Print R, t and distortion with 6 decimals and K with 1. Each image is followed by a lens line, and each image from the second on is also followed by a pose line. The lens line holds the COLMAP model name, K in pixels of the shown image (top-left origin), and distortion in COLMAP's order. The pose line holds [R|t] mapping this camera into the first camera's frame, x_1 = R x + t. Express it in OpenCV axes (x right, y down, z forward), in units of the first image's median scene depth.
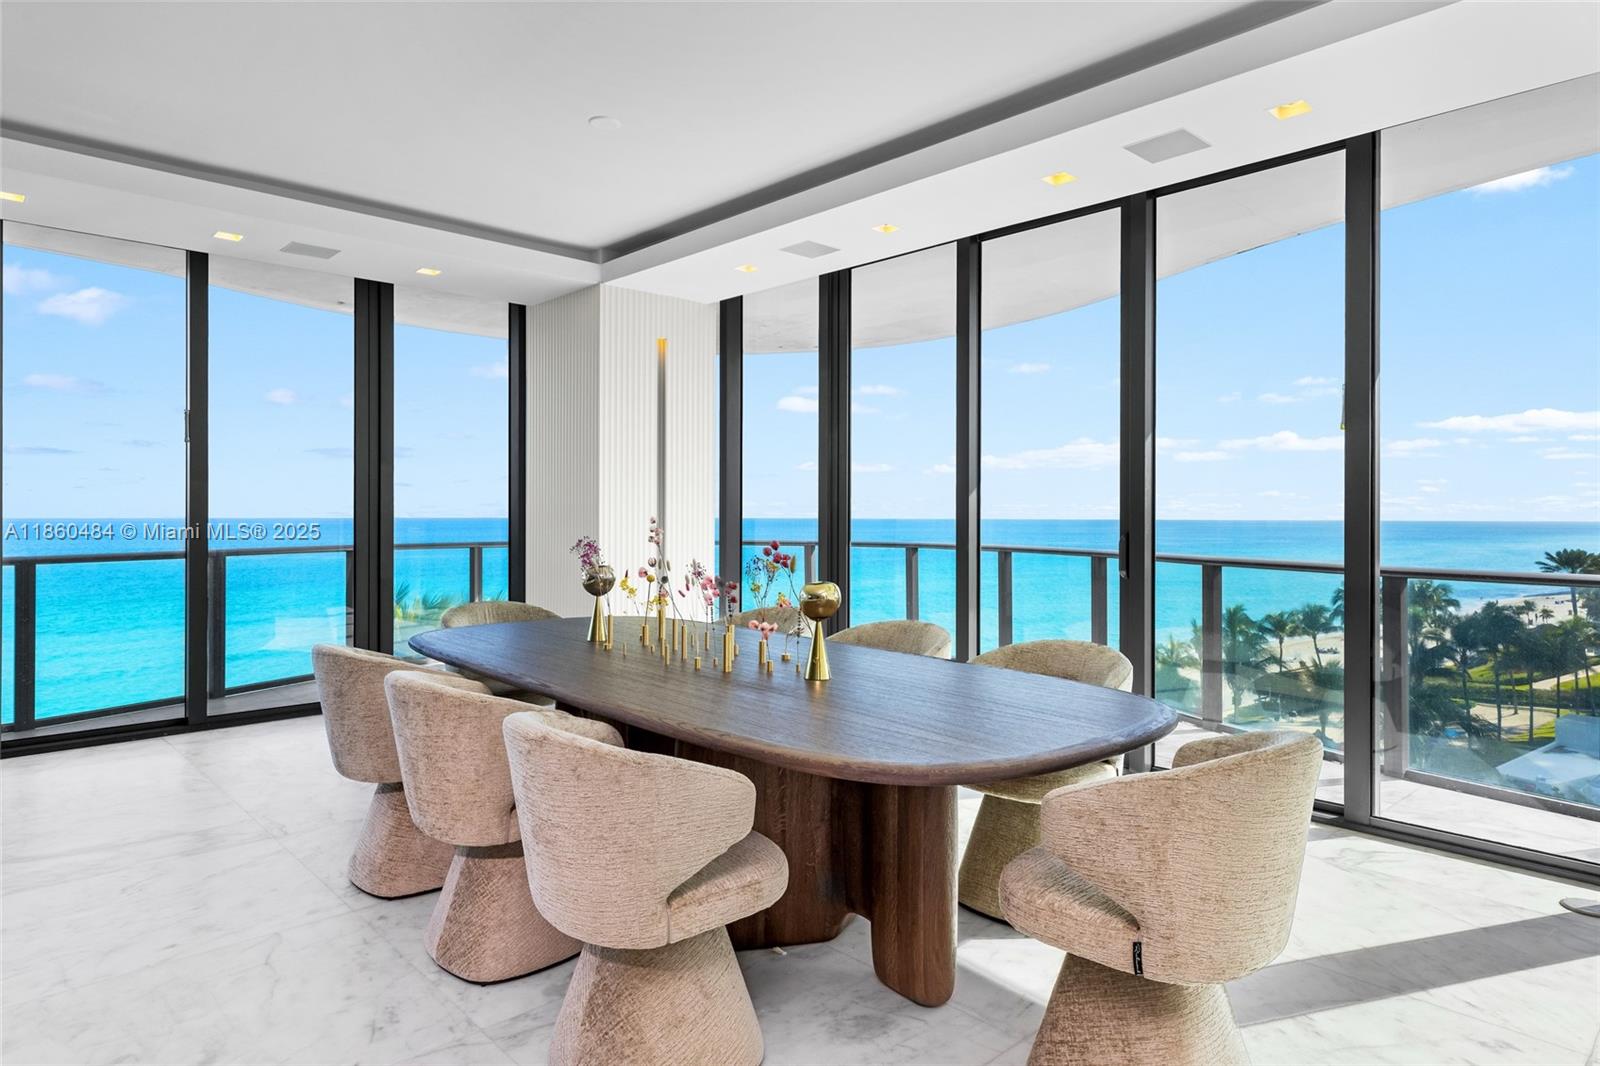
lens RADIAL K [[987.7, 0, 799.1], [0, 987.7, 518.6], [0, 0, 1]] dist [0.020863, 0.001500]
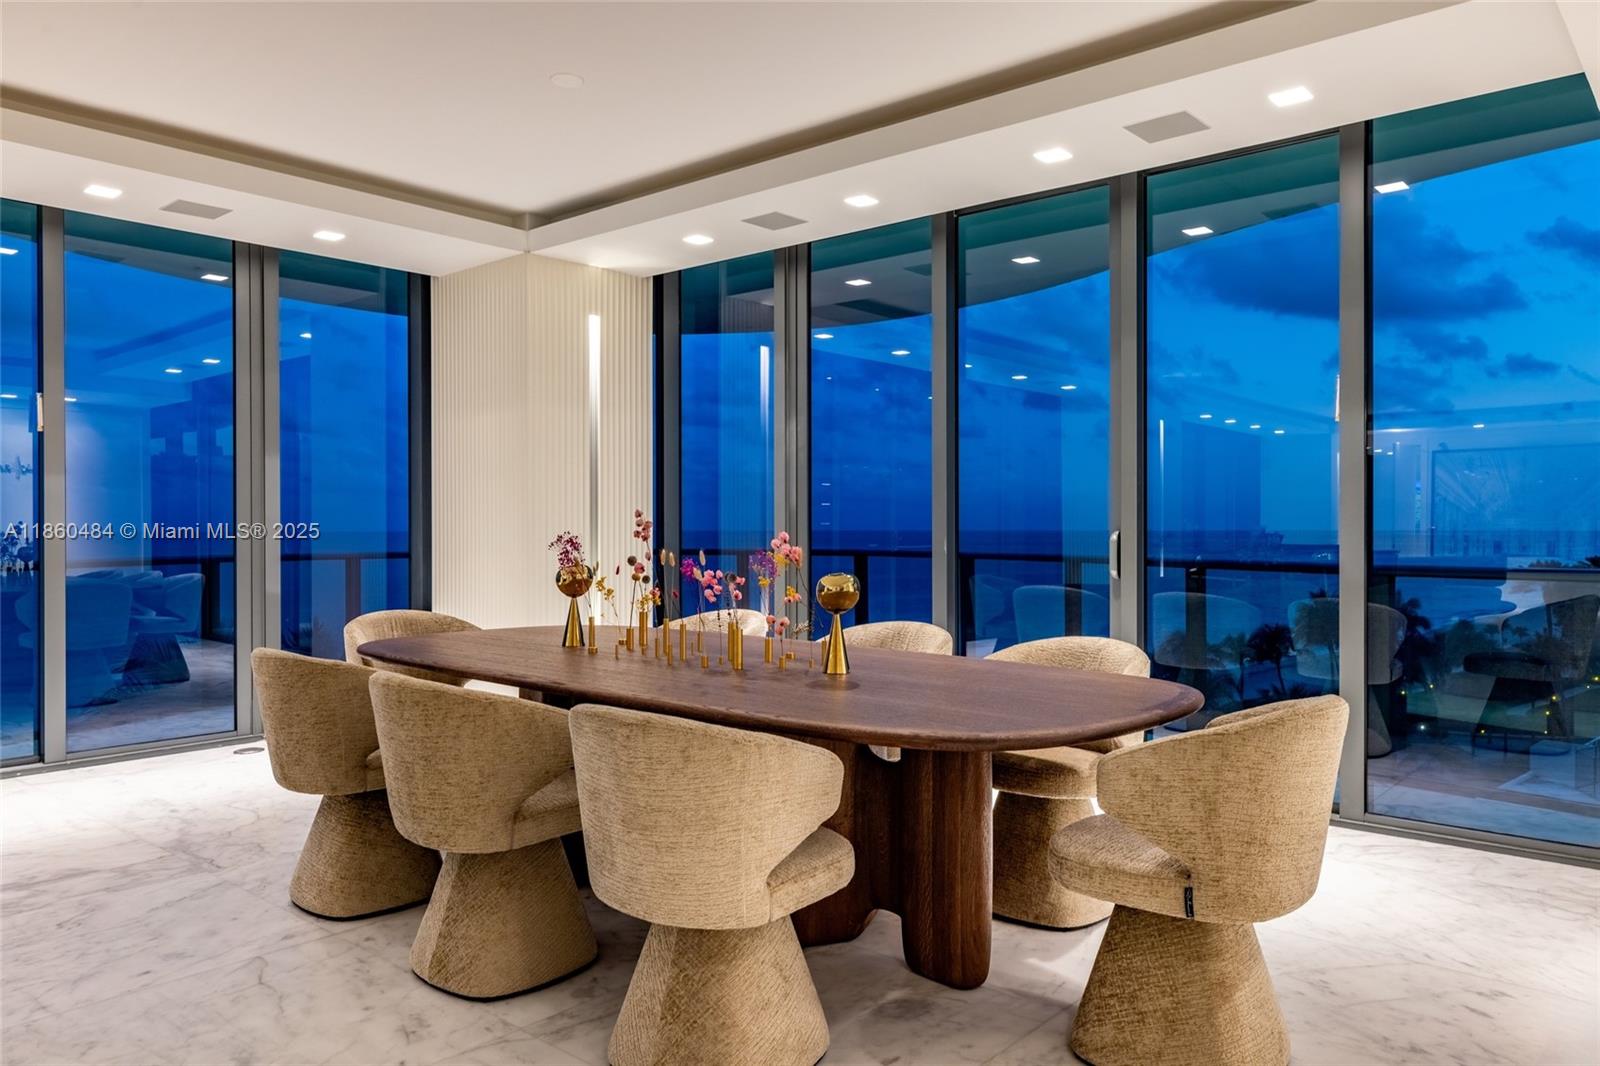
lens RADIAL K [[1183.4, 0, 803.6], [0, 1183.4, 534.5], [0, 0, 1]] dist [0.022775, -0.001646]
pose [[0.994888, -0.005786, 0.100819, -0.141316], [0.005470, 0.999979, 0.003412, 0.023900], [-0.100837, -0.002843, 0.994899, -0.168279]]
